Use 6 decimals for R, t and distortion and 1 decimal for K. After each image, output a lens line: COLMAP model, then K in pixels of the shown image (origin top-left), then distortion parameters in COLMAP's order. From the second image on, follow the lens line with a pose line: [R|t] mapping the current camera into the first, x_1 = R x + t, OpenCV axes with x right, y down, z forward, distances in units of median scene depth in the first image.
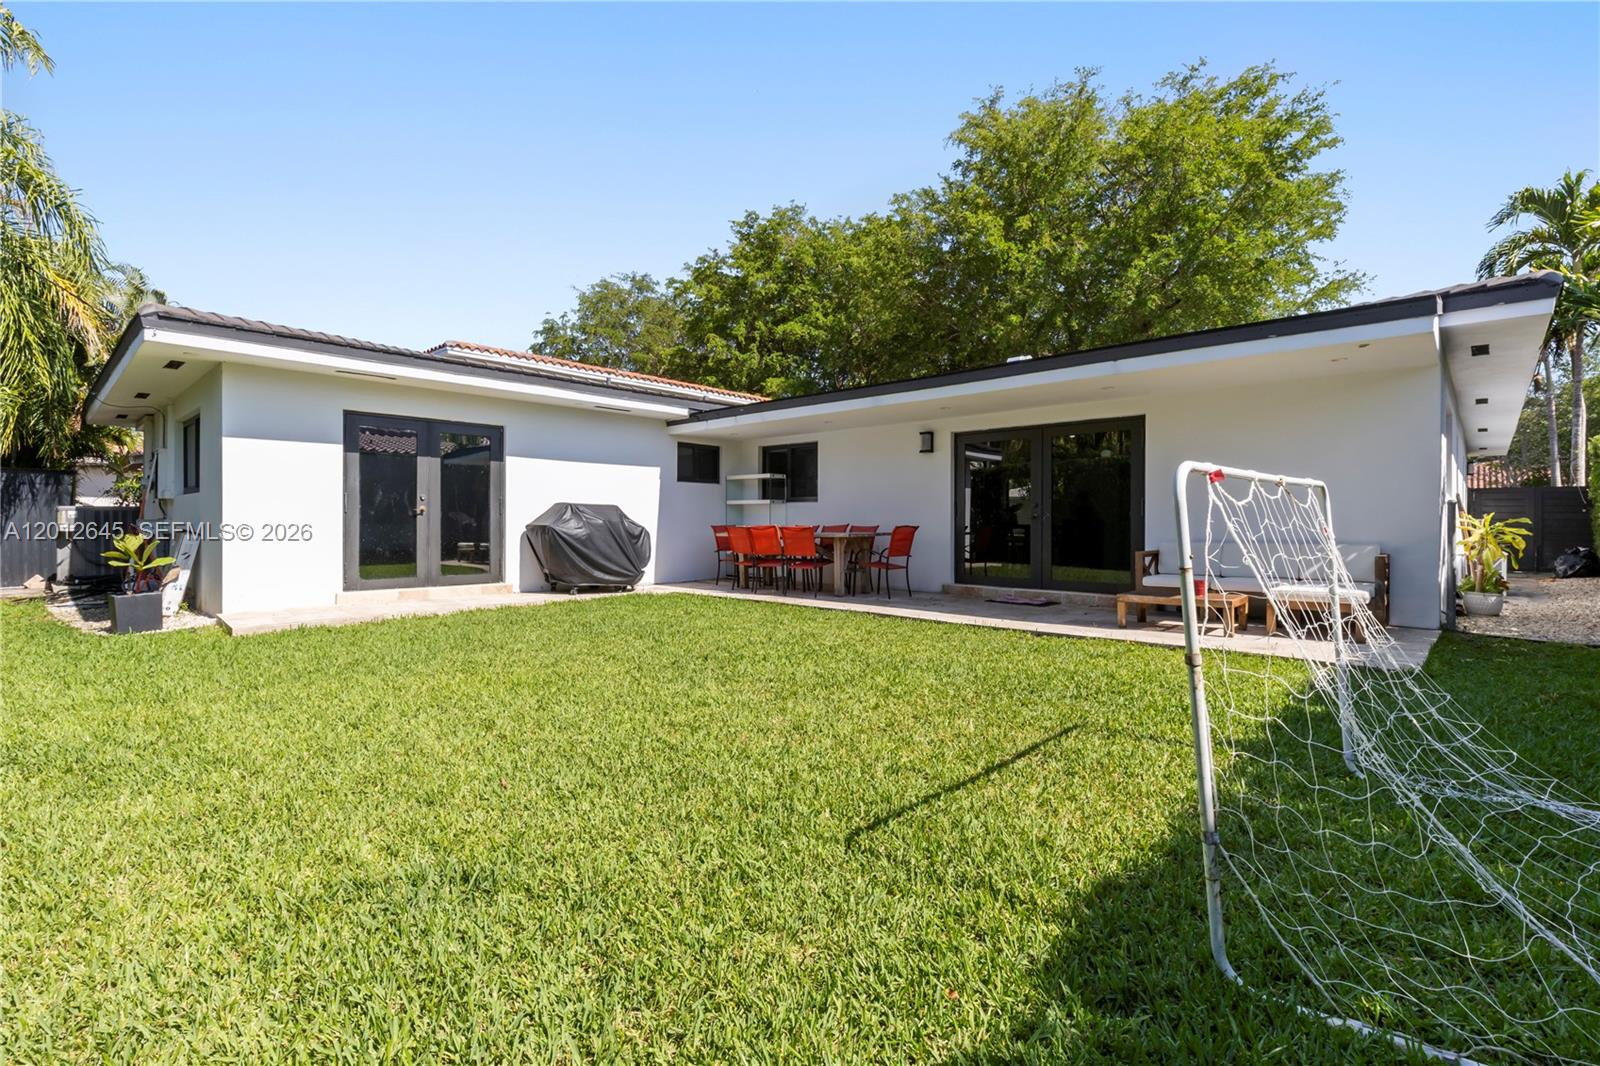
lens RADIAL K [[720.5, 0, 790.8], [0, 720.5, 525.4], [0, 0, 1]] dist [0.004502, 0.000485]
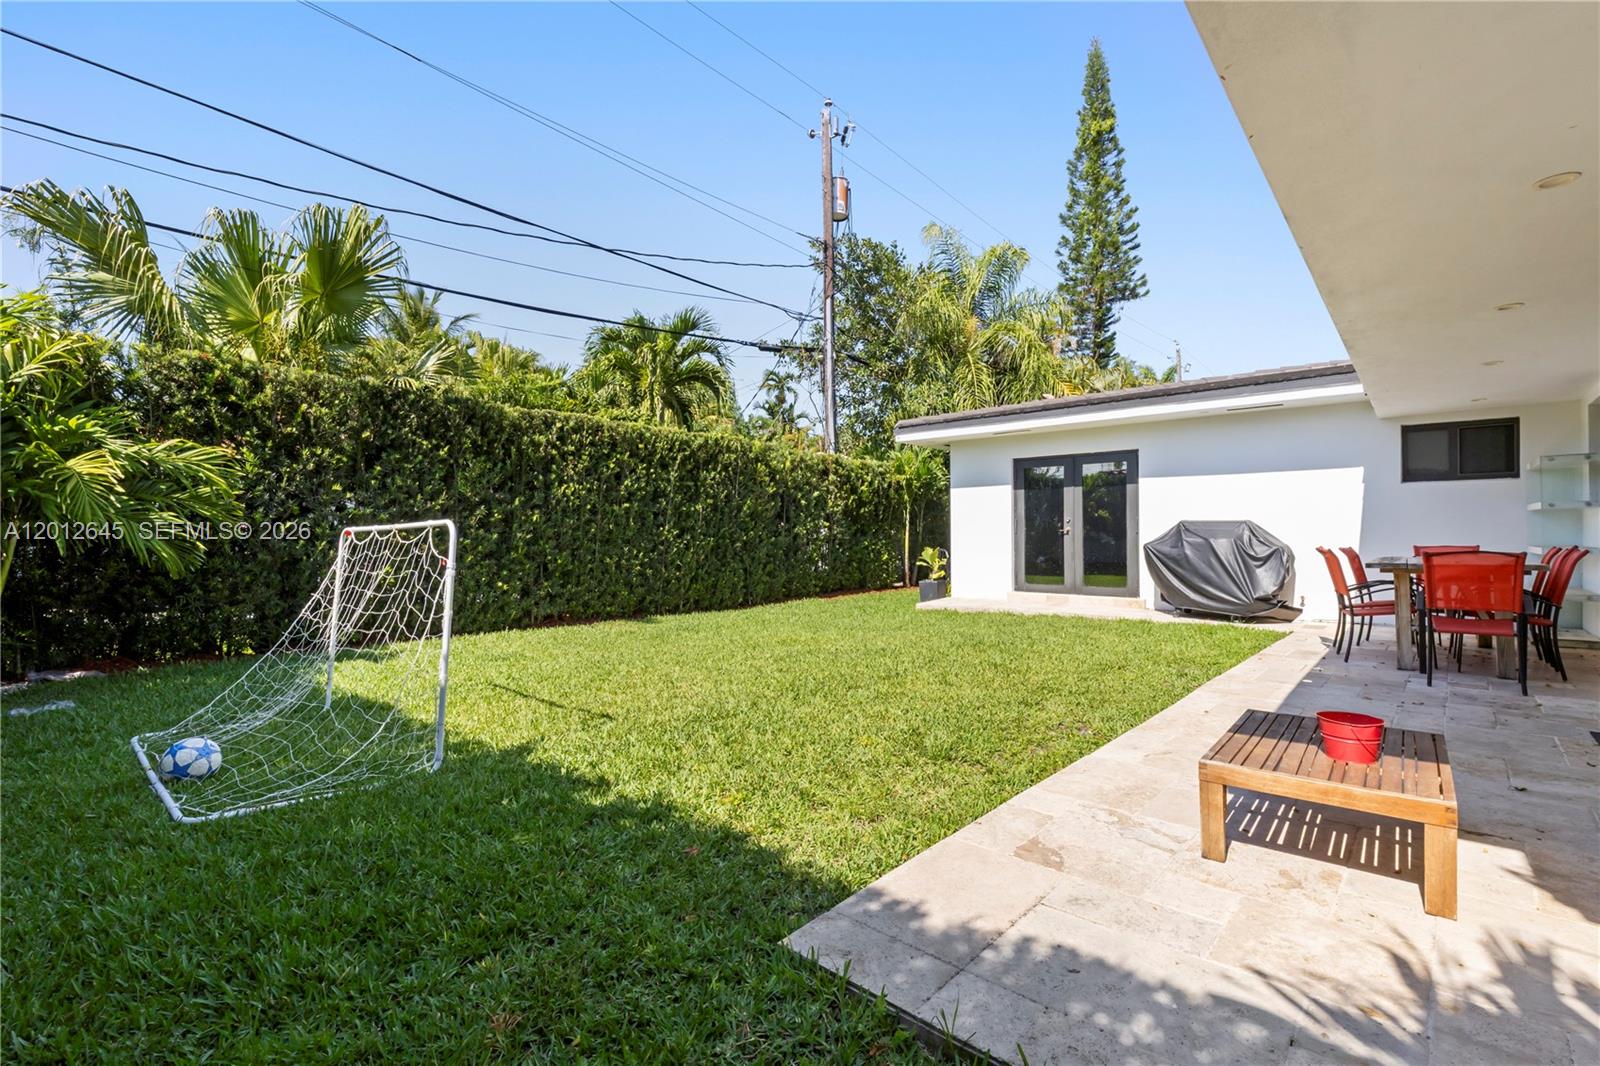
lens RADIAL K [[720.5, 0, 799.0], [0, 720.5, 535.5], [0, 0, 1]] dist [0.004502, 0.000485]
pose [[0.038670, -0.001935, -0.999250, 0.626934], [0.003178, 0.999993, -0.001814, -0.011761], [0.999247, -0.003105, 0.038676, 0.460079]]
